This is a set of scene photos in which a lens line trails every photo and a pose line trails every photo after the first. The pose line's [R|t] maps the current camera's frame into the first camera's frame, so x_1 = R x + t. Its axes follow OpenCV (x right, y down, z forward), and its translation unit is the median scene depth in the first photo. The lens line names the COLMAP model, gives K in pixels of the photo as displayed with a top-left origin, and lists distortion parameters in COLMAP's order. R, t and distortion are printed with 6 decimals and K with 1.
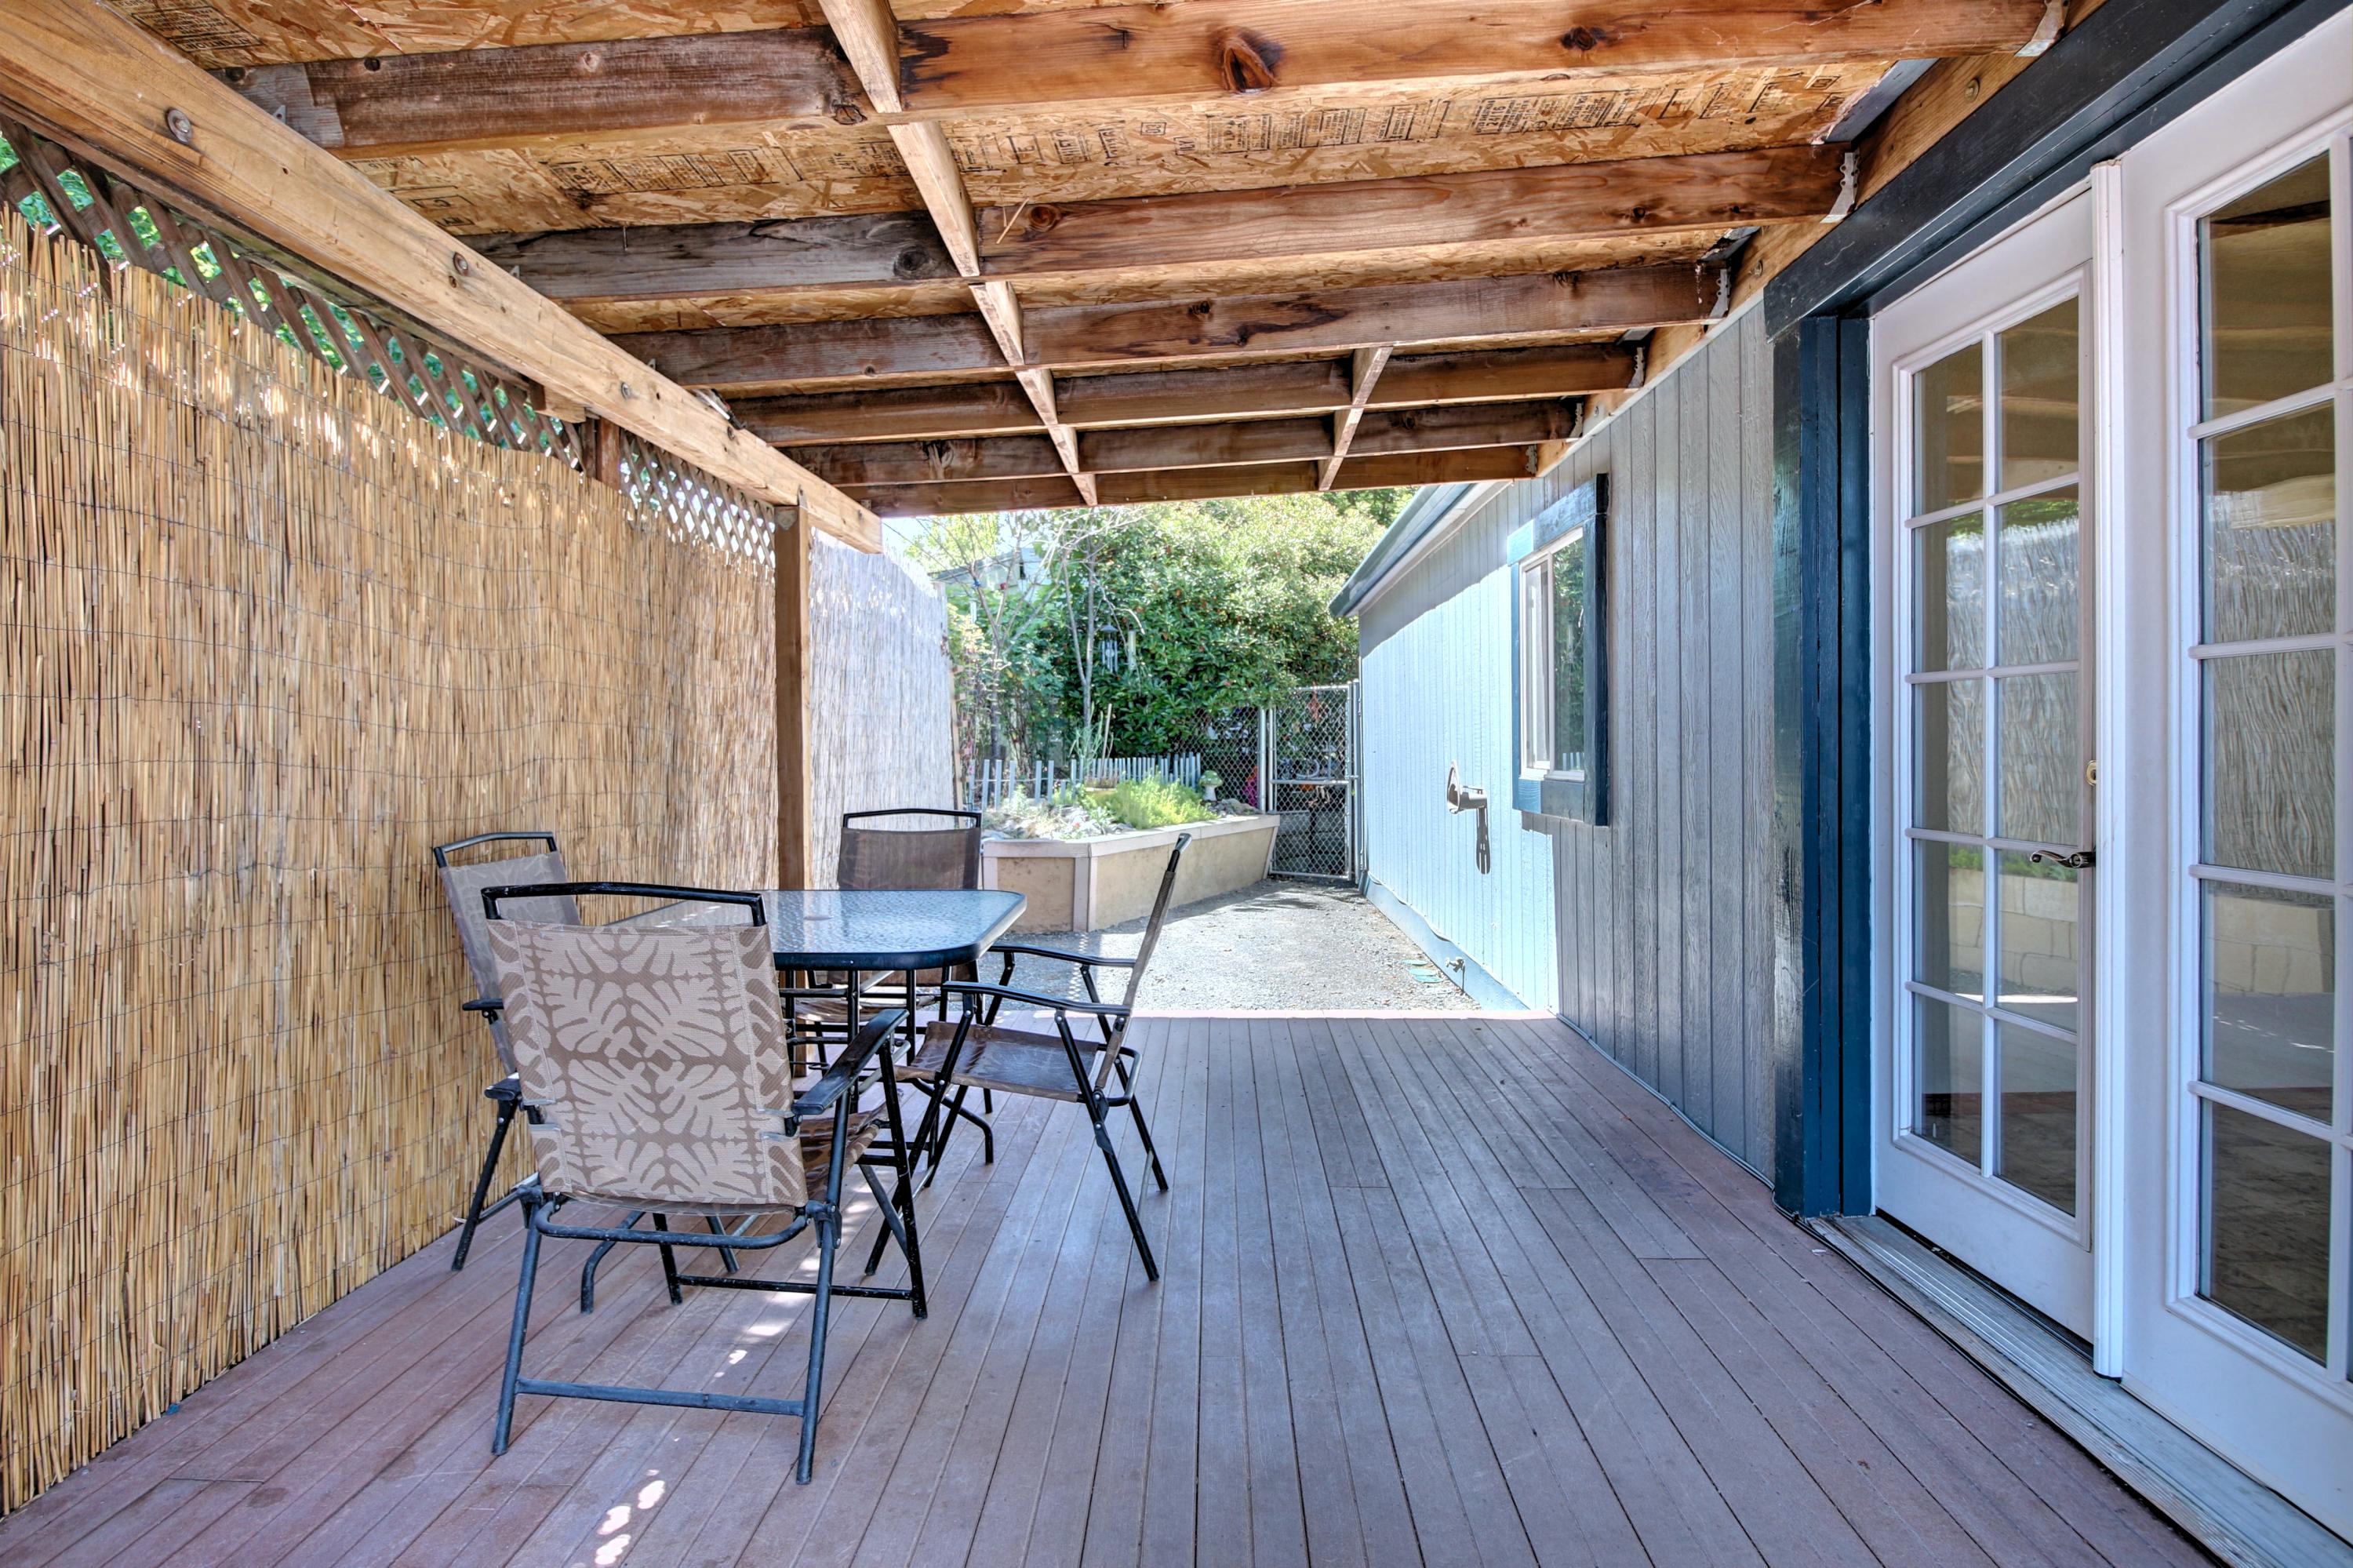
lens RADIAL K [[1307.2, 0, 1182.3], [0, 1307.2, 773.1], [0, 0, 1]] dist [0.001847, 0.000022]
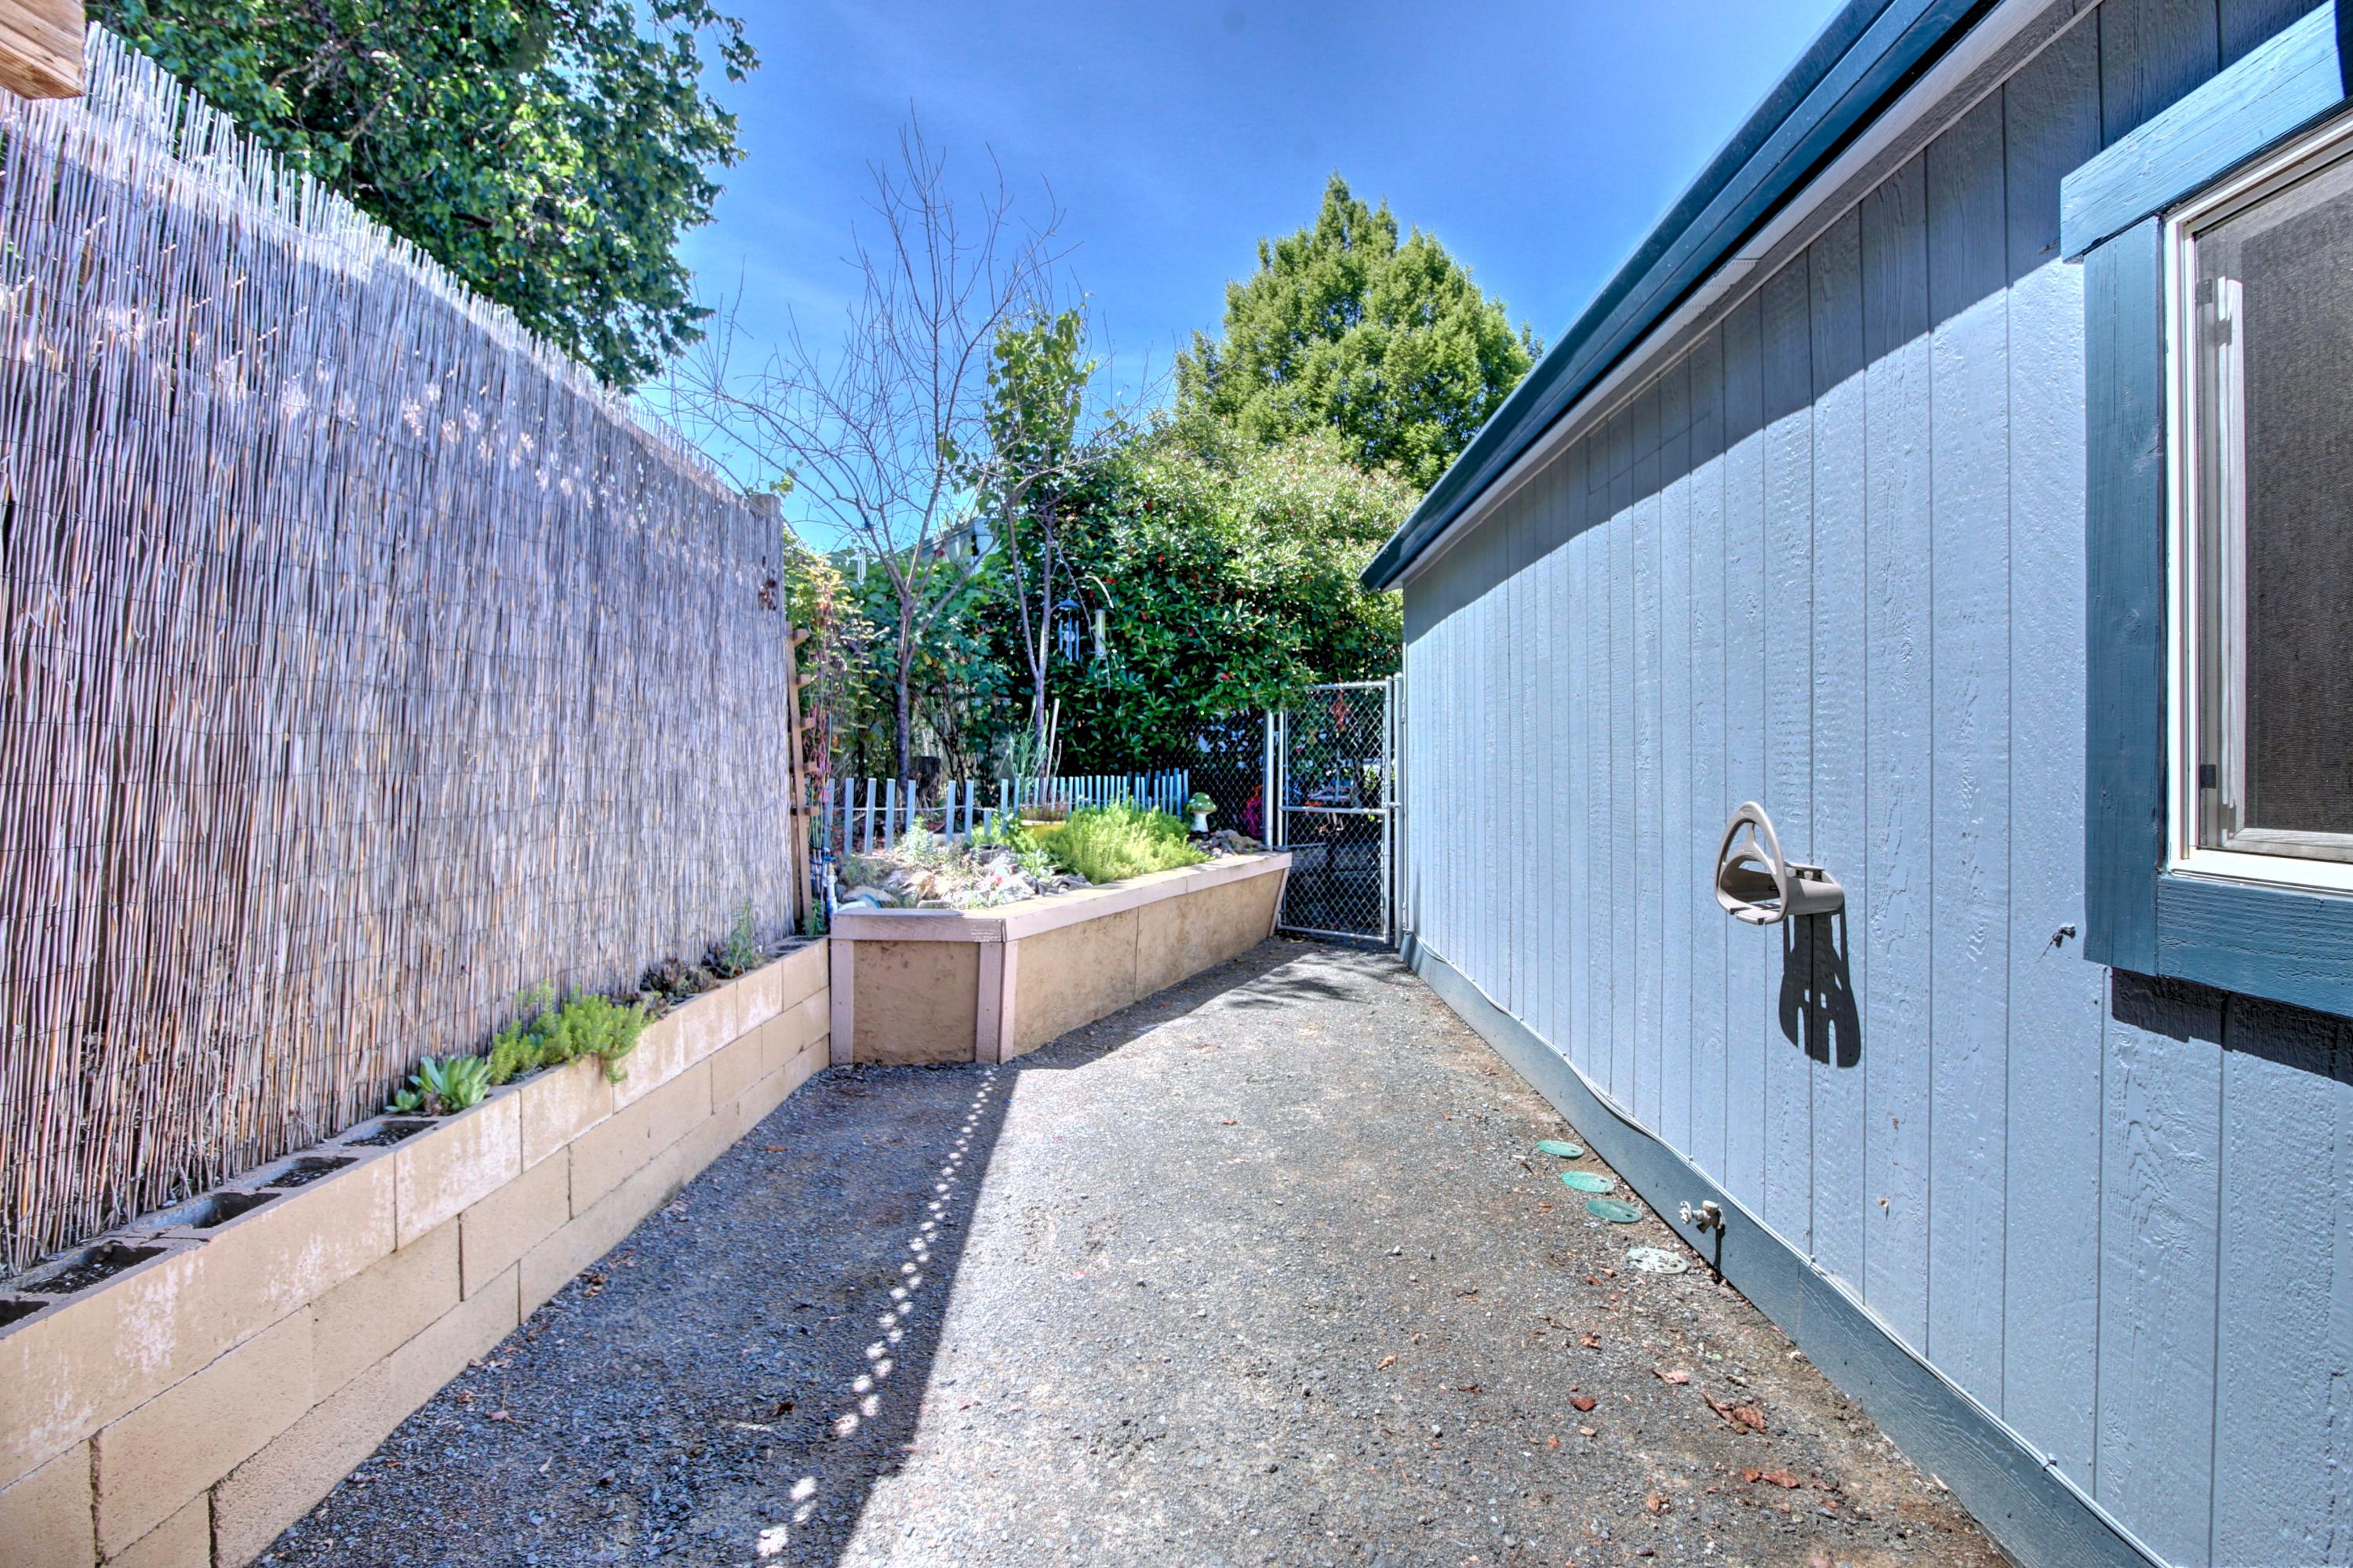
lens RADIAL K [[1097.7, 0, 1168.4], [0, 1097.7, 775.6], [0, 0, 1]] dist [-0.001665, -0.000023]
pose [[0.999923, 0.008884, -0.008655, 0.007843], [-0.008923, 0.999950, -0.004471, -0.008934], [0.008615, 0.004548, 0.999953, 0.363032]]
